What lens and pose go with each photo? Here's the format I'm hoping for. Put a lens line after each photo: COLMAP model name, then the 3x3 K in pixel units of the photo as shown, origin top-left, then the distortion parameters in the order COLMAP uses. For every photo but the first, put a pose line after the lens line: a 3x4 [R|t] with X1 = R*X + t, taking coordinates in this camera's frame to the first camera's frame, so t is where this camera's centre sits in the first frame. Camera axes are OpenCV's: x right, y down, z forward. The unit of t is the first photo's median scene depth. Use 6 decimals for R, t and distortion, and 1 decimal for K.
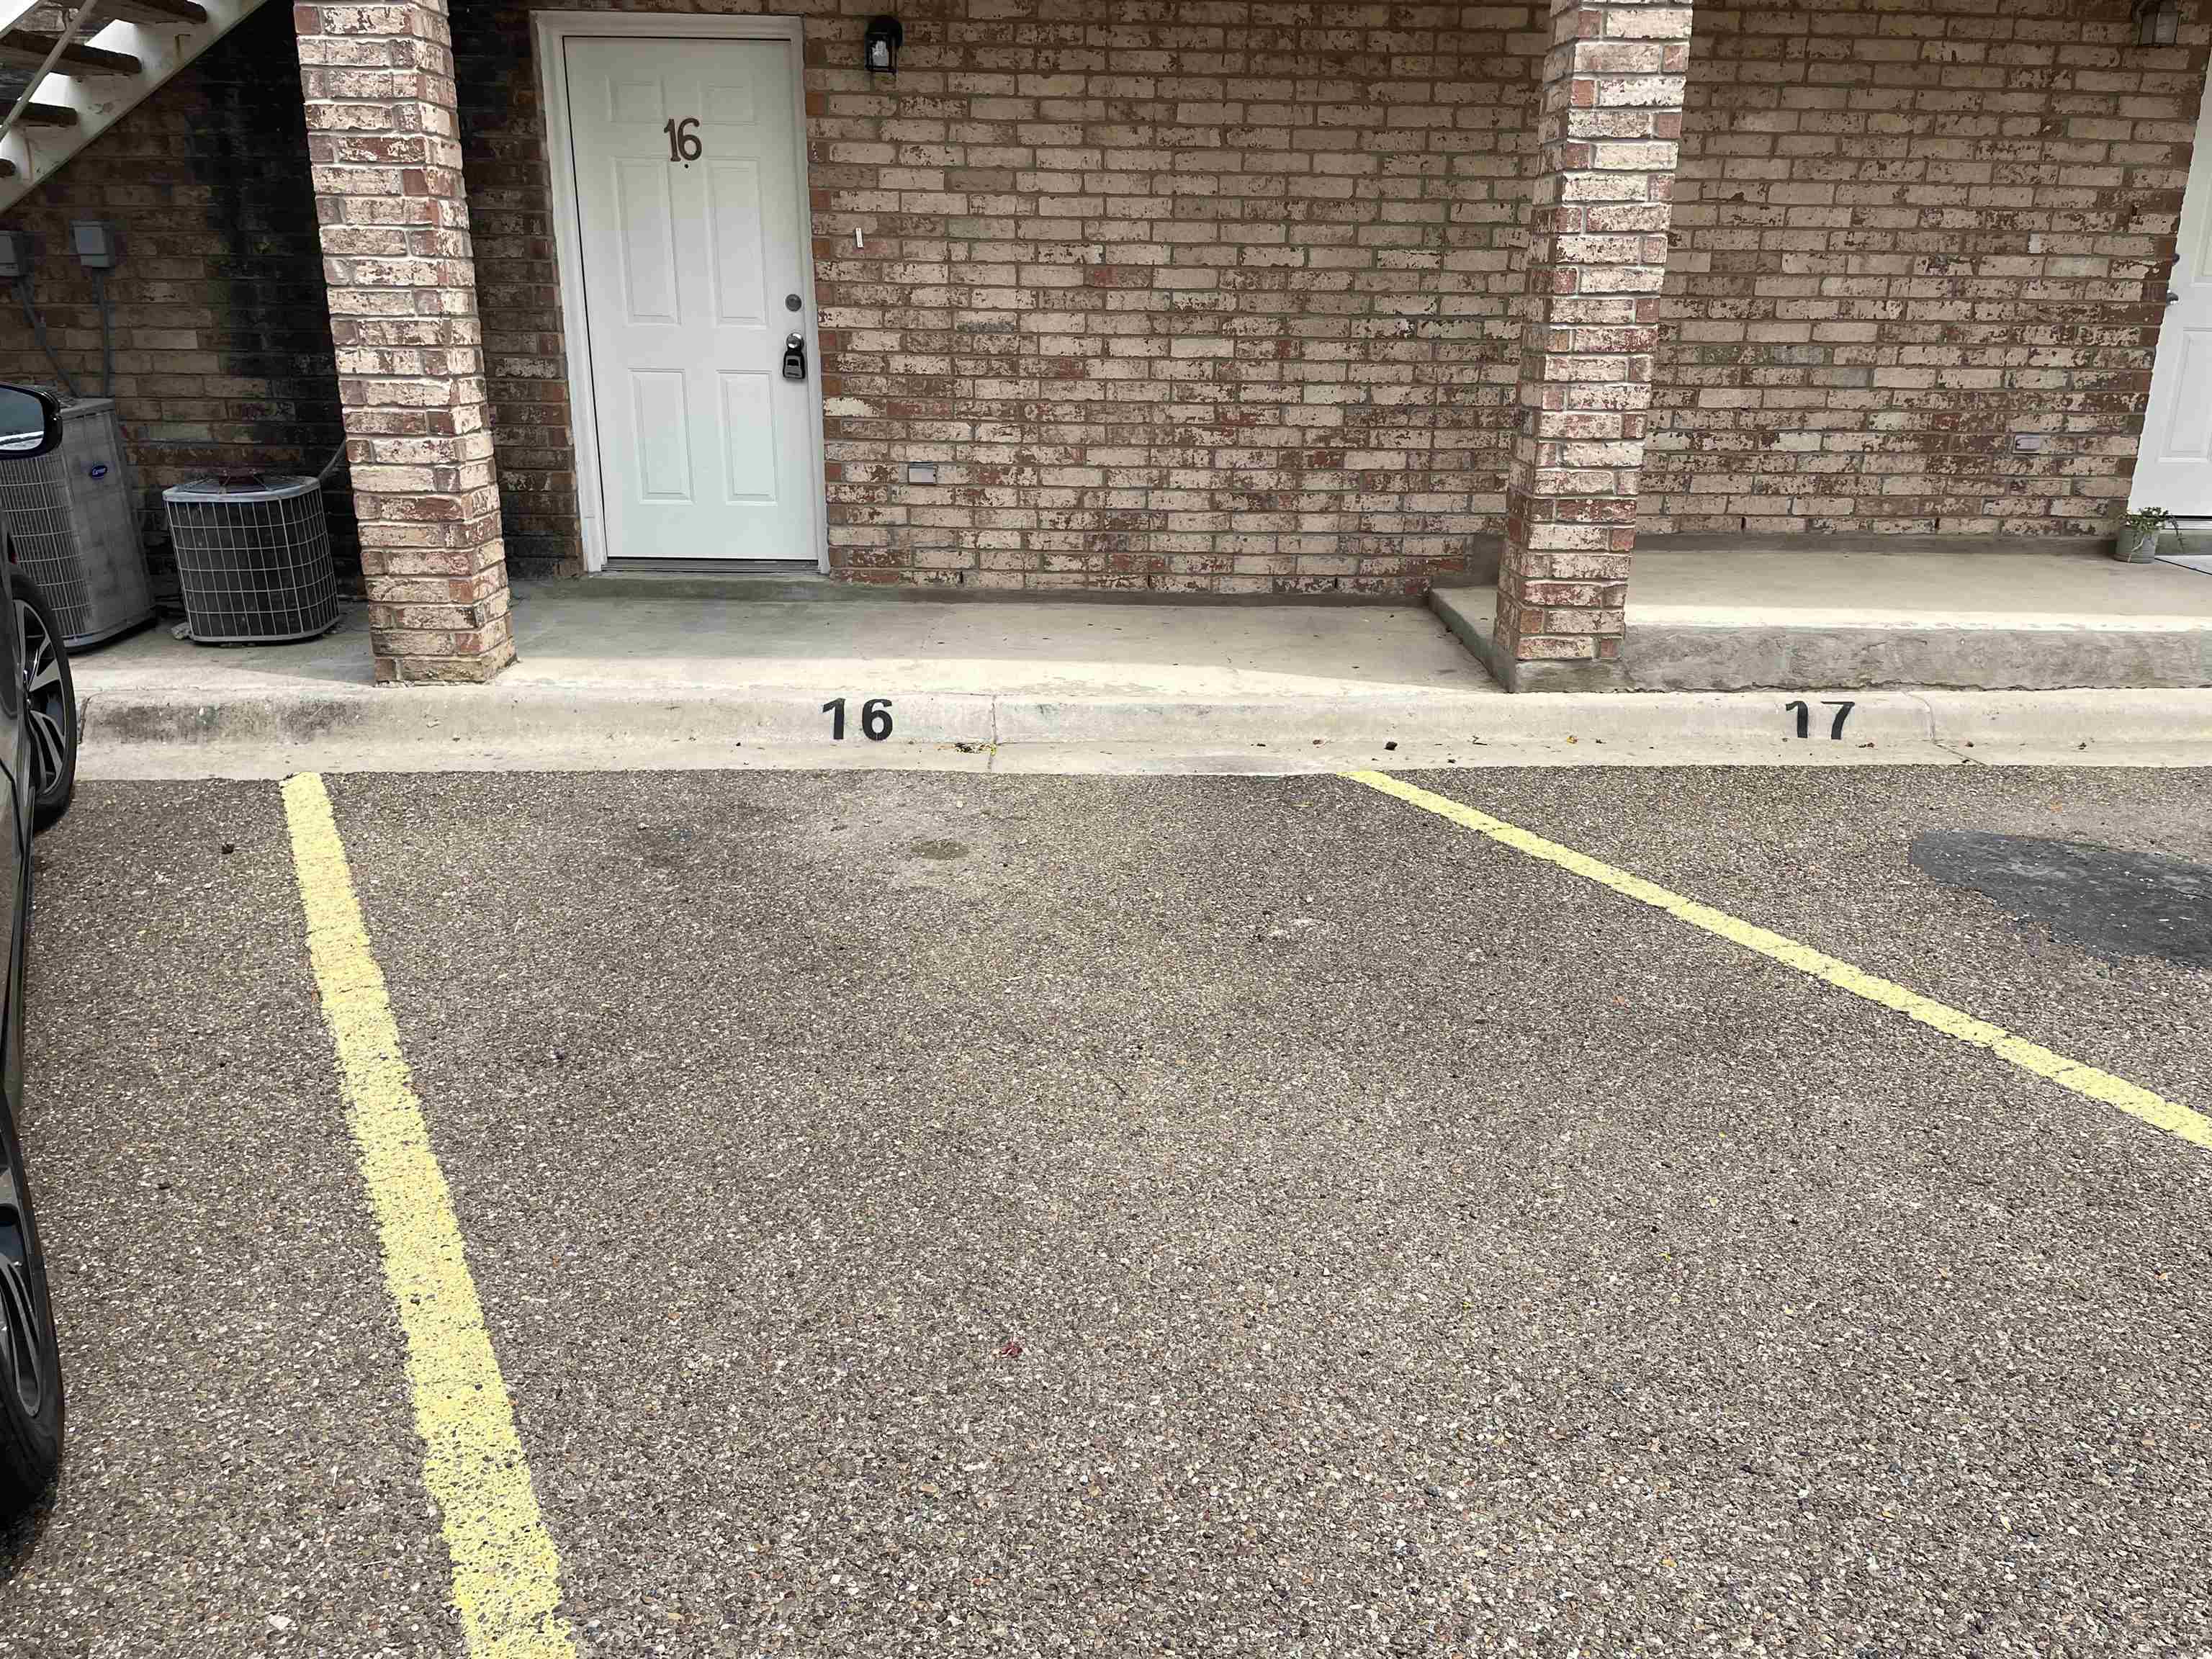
lens RADIAL K [[1686.1, 0, 1095.2], [0, 1686.1, 835.5], [0, 0, 1]] dist [0.099838, -0.135888]
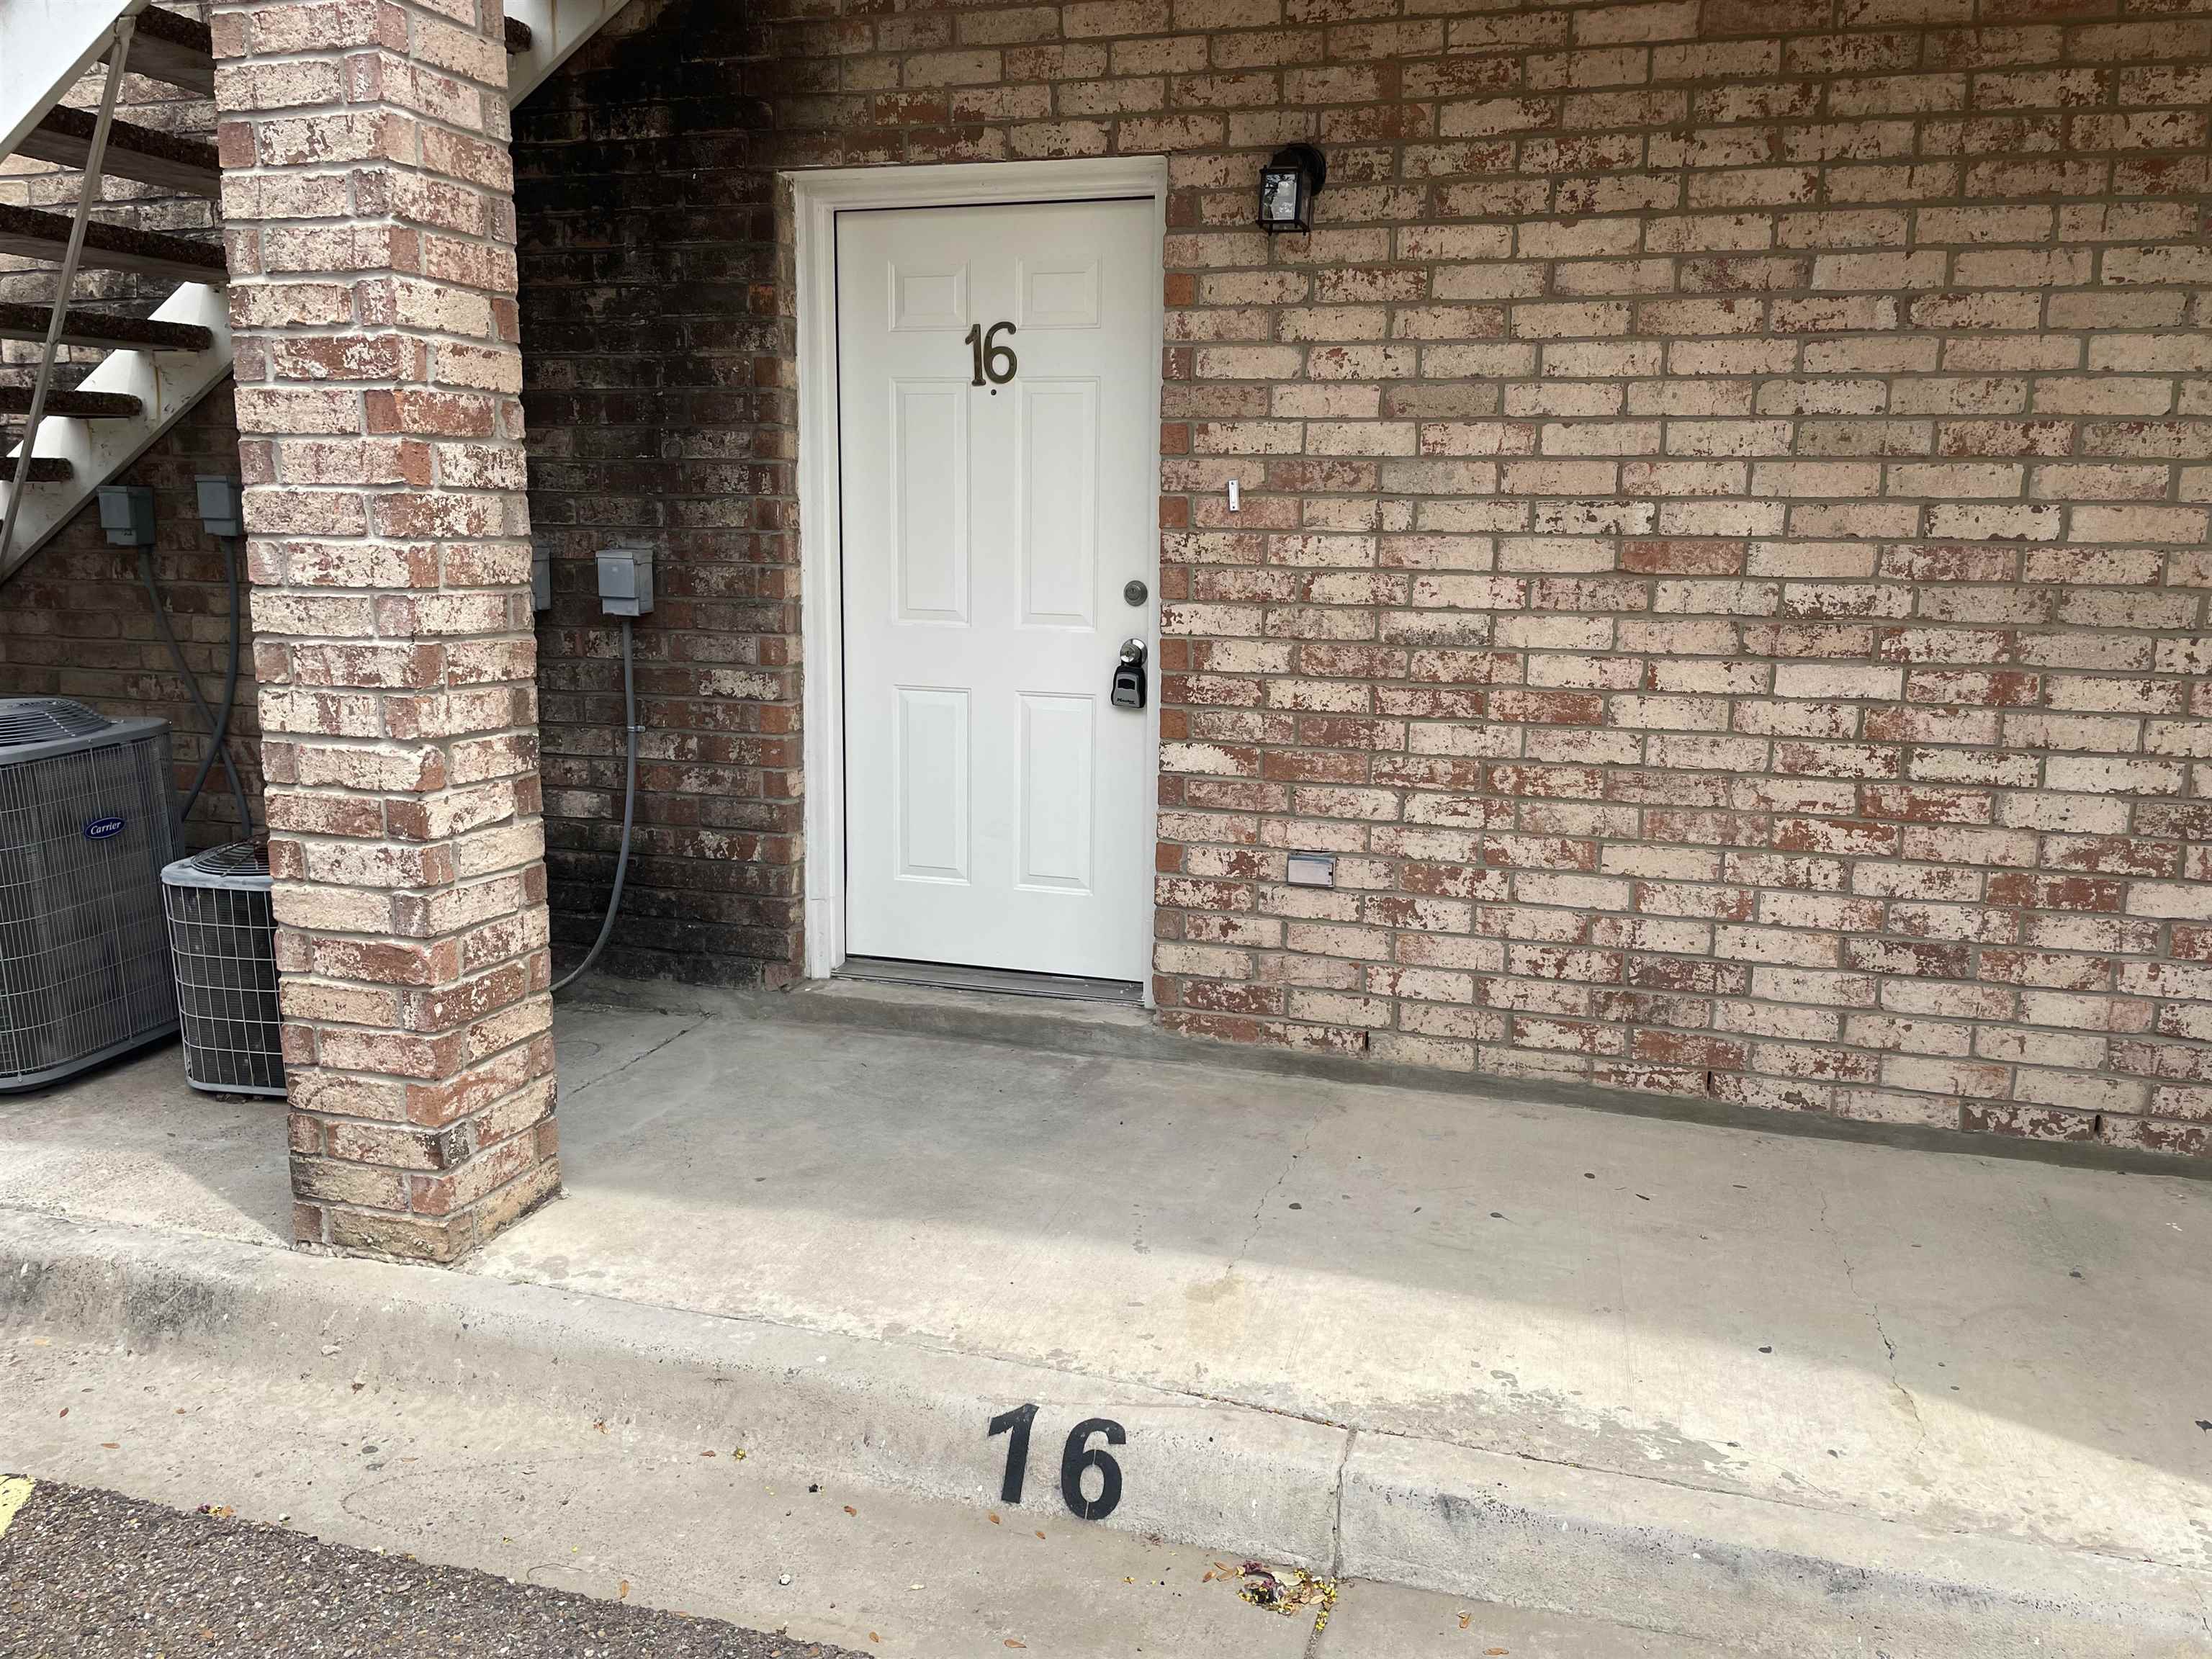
lens RADIAL K [[1686.1, 0, 1095.2], [0, 1686.1, 835.5], [0, 0, 1]] dist [0.099838, -0.135888]
pose [[0.952460, 0.057260, -0.299235, 0.003298], [-0.095993, 0.988555, -0.116378, -0.154279], [0.289146, 0.139570, 0.947056, 0.427080]]
